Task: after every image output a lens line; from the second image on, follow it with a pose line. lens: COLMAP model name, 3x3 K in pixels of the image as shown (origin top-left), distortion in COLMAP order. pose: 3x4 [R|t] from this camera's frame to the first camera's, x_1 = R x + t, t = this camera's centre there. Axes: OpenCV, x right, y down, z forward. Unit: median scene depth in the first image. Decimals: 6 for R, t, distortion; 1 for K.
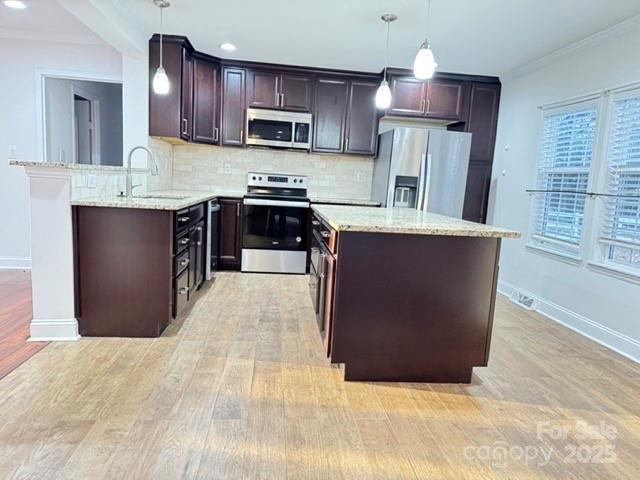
lens RADIAL K [[455.1, 0, 323.5], [0, 455.1, 244.6], [0, 0, 1]] dist [0.048535, -0.056119]
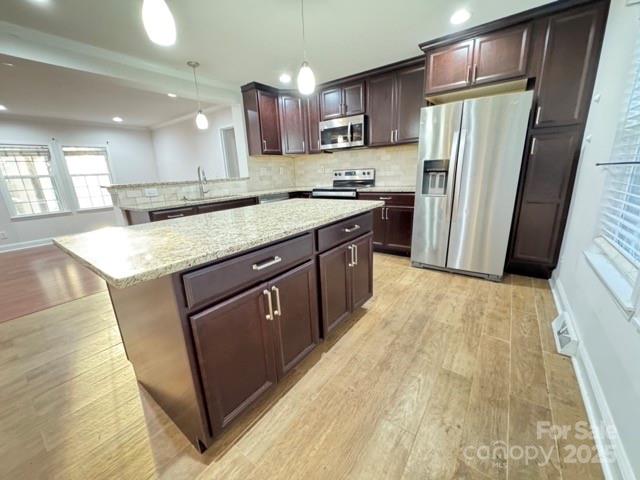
lens RADIAL K [[256.3, 0, 318.7], [0, 256.3, 238.8], [0, 0, 1]] dist [-0.002577, 0.000619]
pose [[0.727960, 0.085130, -0.680314, 0.578316], [-0.003316, 0.992687, 0.120669, -0.082259], [0.685611, -0.085586, 0.722919, 0.688278]]
